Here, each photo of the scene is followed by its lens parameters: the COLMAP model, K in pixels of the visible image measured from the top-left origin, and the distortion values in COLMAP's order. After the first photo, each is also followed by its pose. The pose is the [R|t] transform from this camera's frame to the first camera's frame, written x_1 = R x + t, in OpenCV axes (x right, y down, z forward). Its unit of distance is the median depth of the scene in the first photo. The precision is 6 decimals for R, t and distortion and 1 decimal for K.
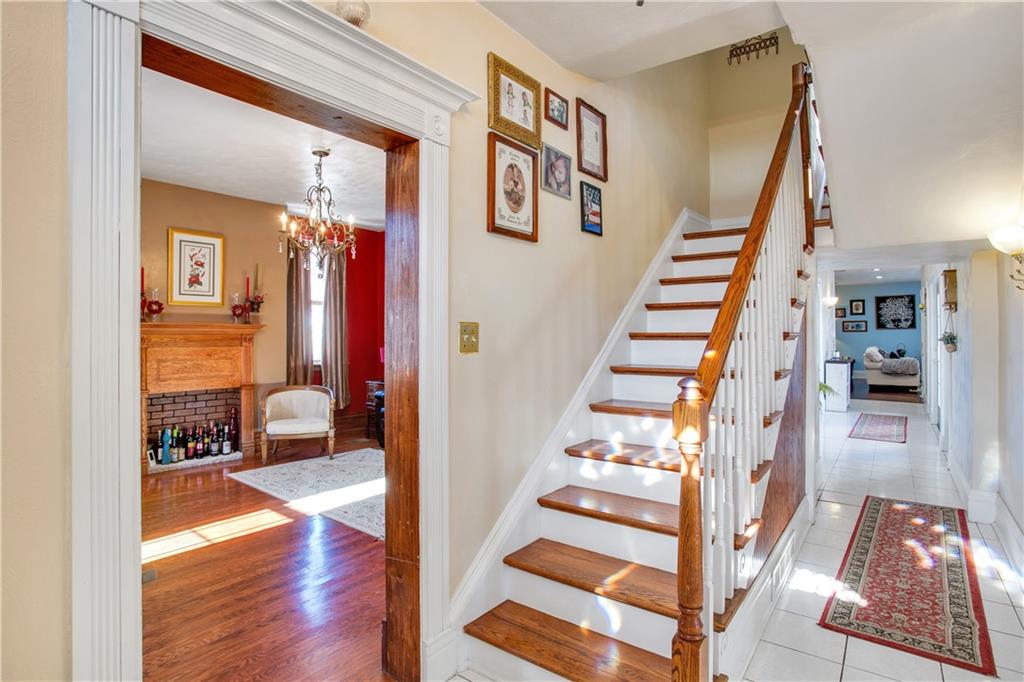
lens RADIAL K [[521.6, 0, 518.8], [0, 521.6, 338.2], [0, 0, 1]] dist [-0.046399, 0.001392]
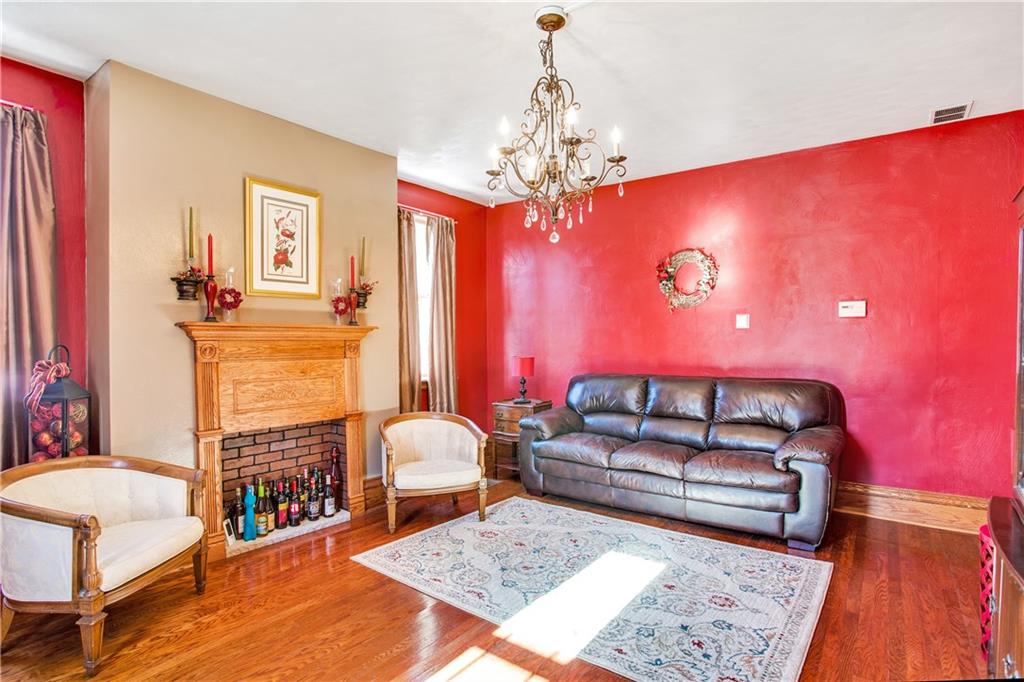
lens RADIAL K [[507.4, 0, 514.0], [0, 507.4, 361.0], [0, 0, 1]] dist [-0.062324, 0.000393]
pose [[0.999869, -0.004433, 0.015557, -0.334705], [0.003851, 0.999298, 0.037273, -0.004461], [-0.015711, -0.037208, 0.999184, 0.338100]]
